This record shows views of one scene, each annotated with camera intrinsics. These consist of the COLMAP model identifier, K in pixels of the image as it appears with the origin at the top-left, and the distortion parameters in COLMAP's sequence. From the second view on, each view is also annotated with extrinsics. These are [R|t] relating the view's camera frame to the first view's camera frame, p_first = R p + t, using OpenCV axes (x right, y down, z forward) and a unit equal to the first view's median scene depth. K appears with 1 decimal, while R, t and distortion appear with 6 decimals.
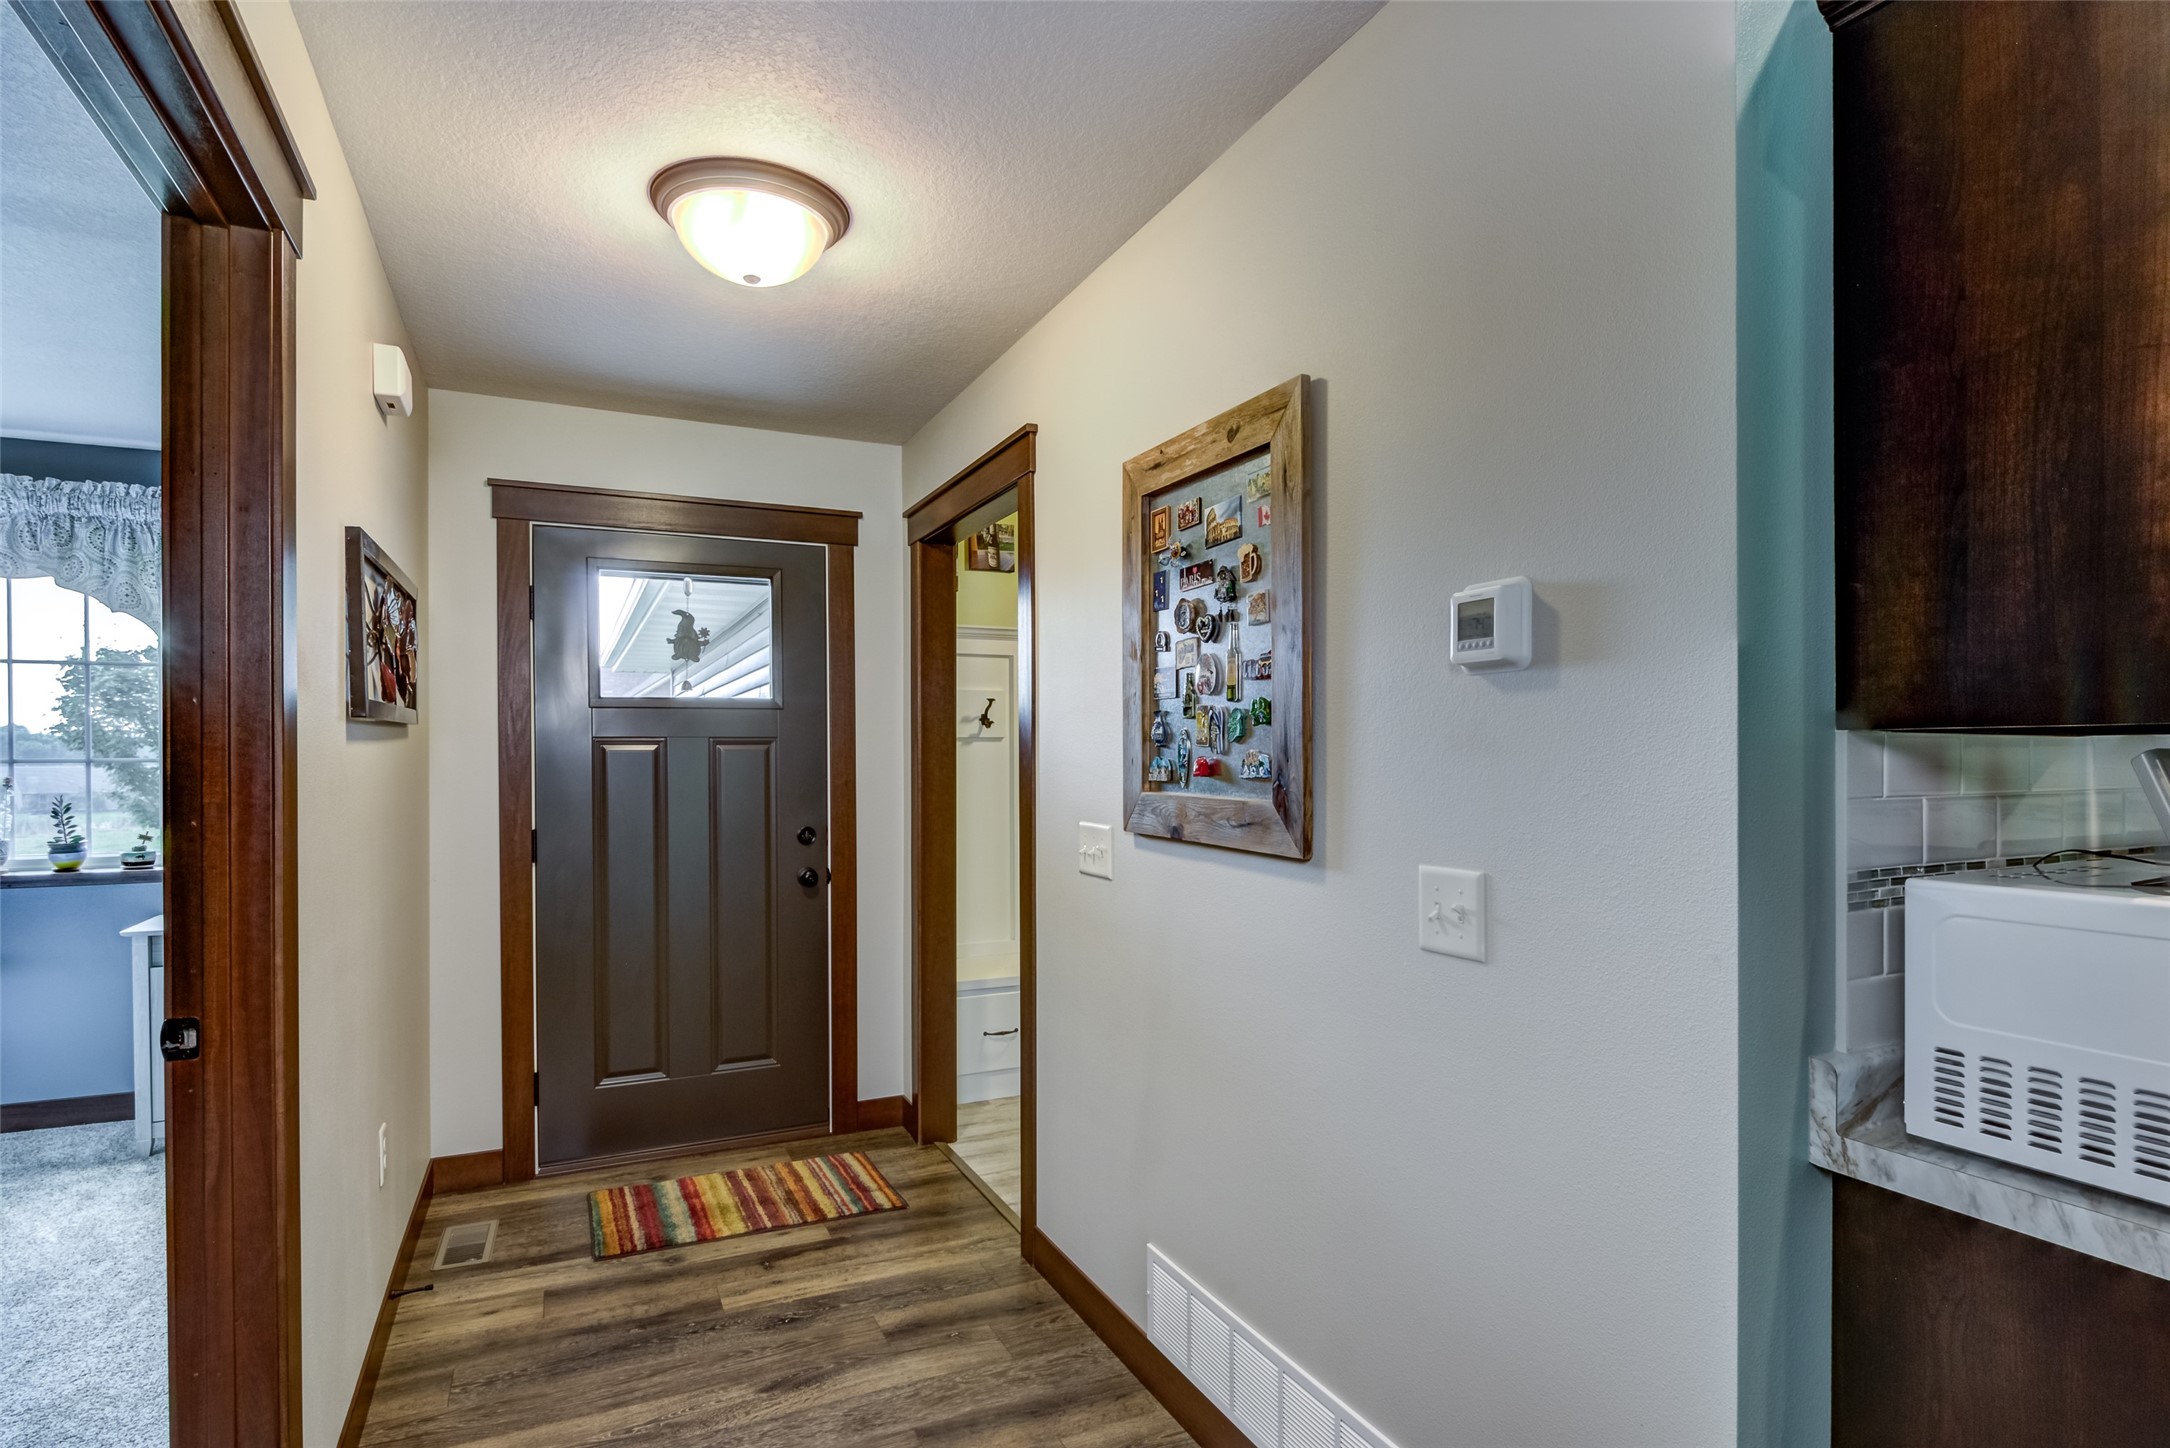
lens RADIAL K [[1127.0, 0, 1078.6], [0, 1127.0, 765.0], [0, 0, 1]] dist [-0.002193, -0.001805]
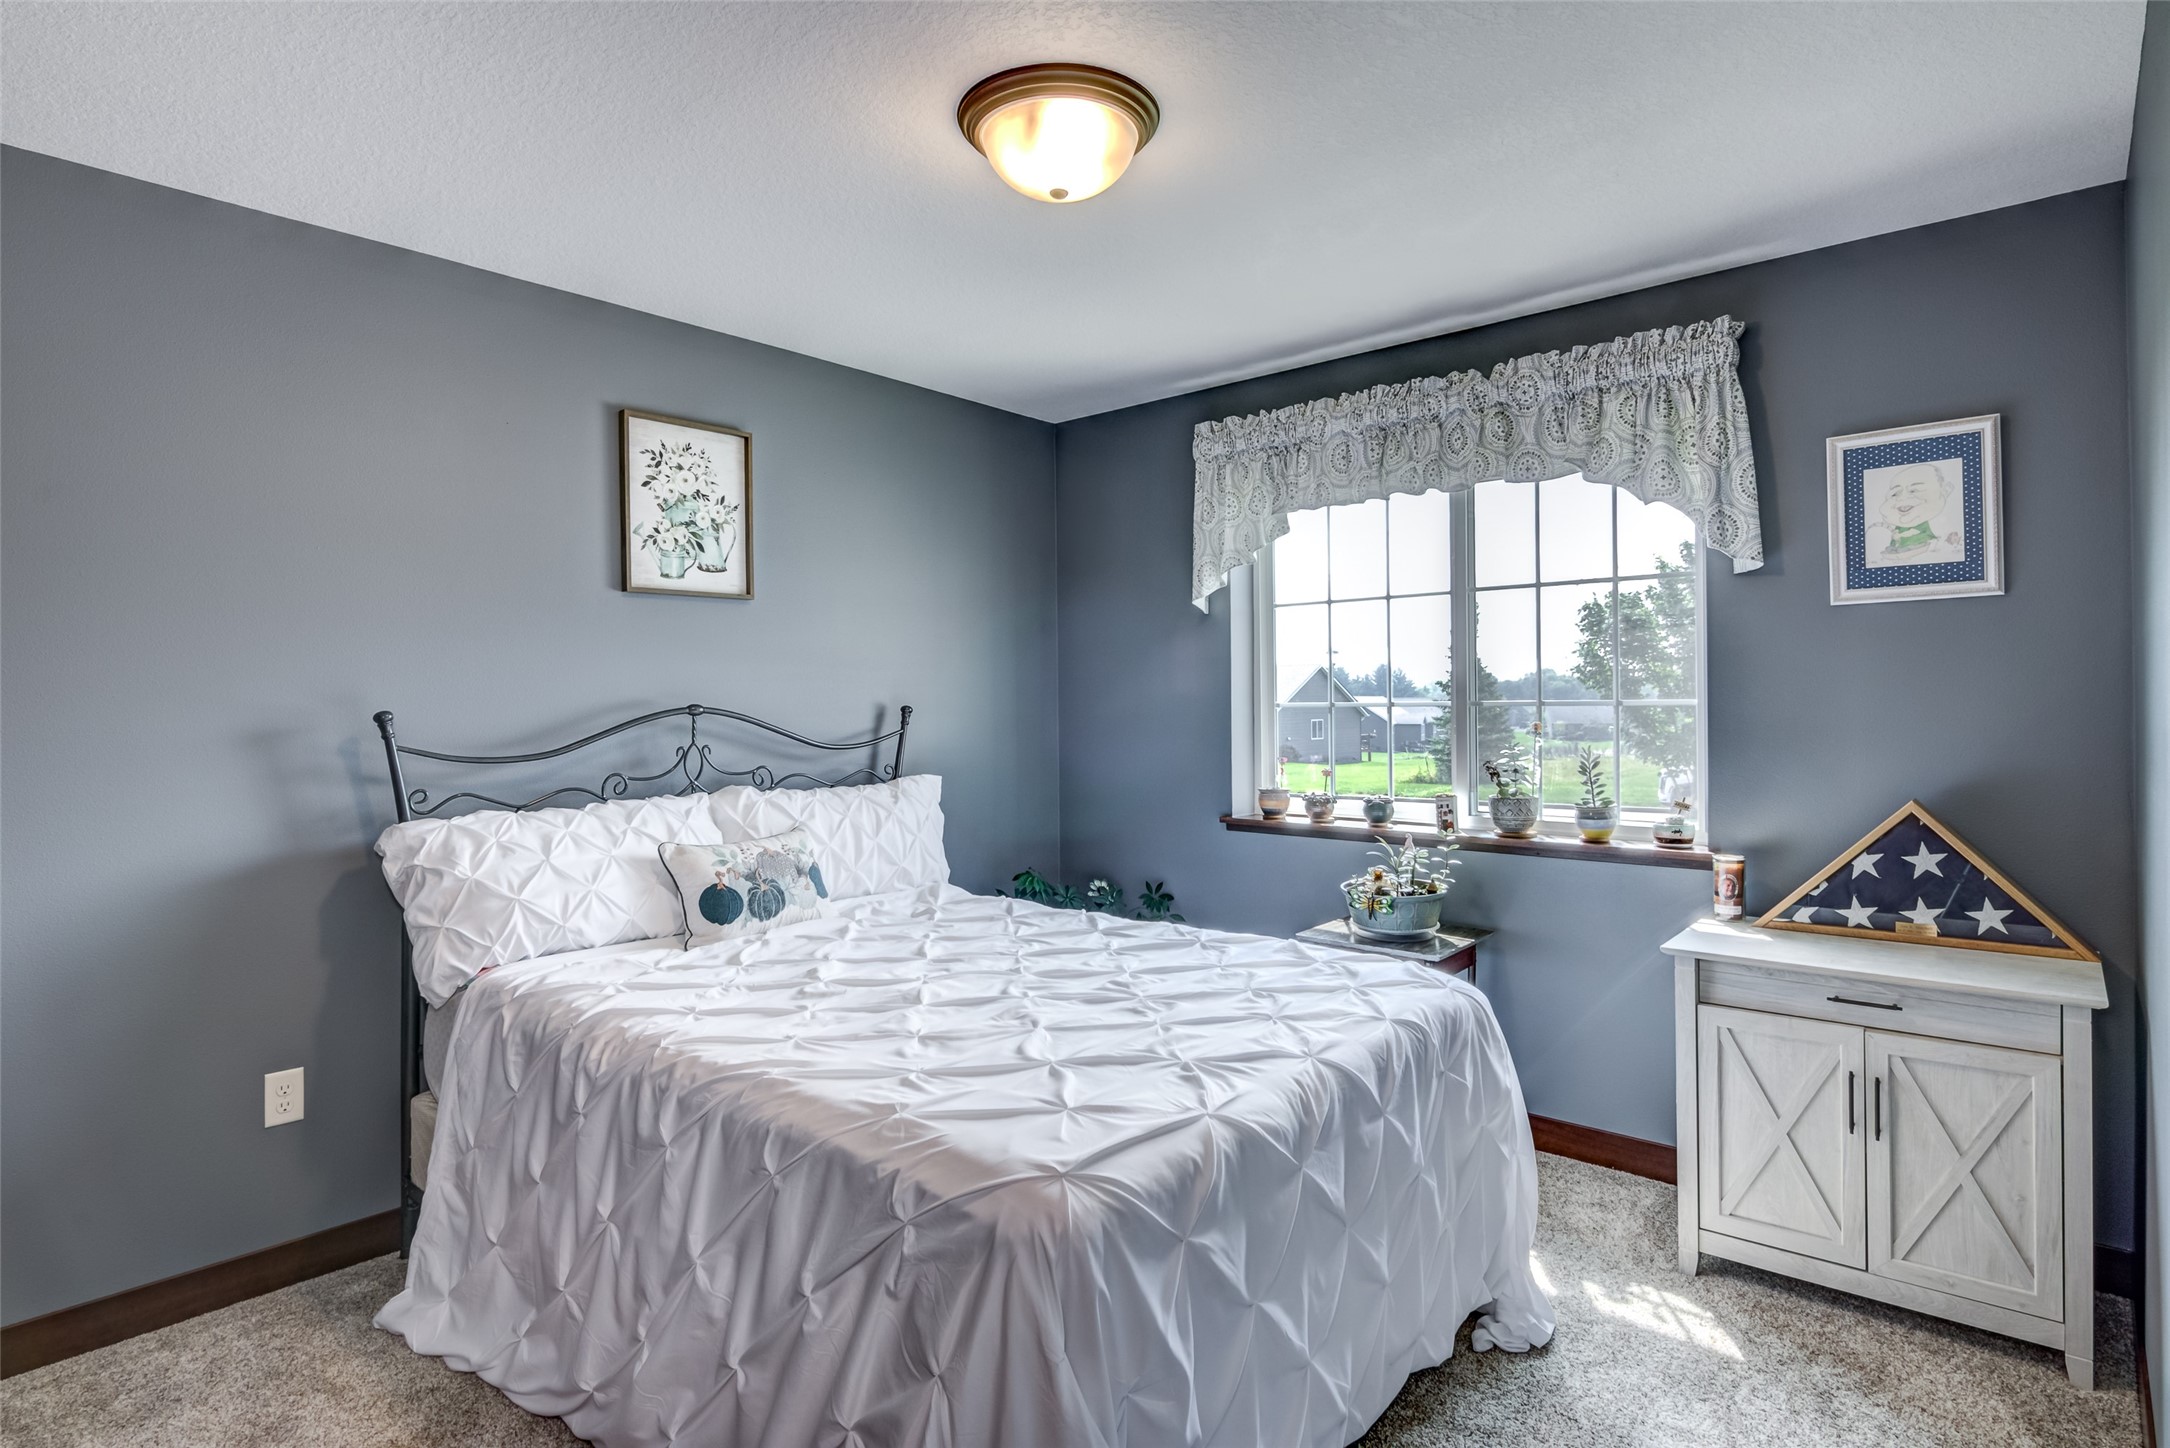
lens RADIAL K [[1108.4, 0, 1085.3], [0, 1108.4, 703.3], [0, 0, 1]] dist [0.000433, -0.007053]
pose [[0.405214, 0.000311, -0.914222, -0.338465], [0.002351, 0.999996, 0.001382, -0.005808], [0.914219, -0.002709, 0.405212, 0.361855]]
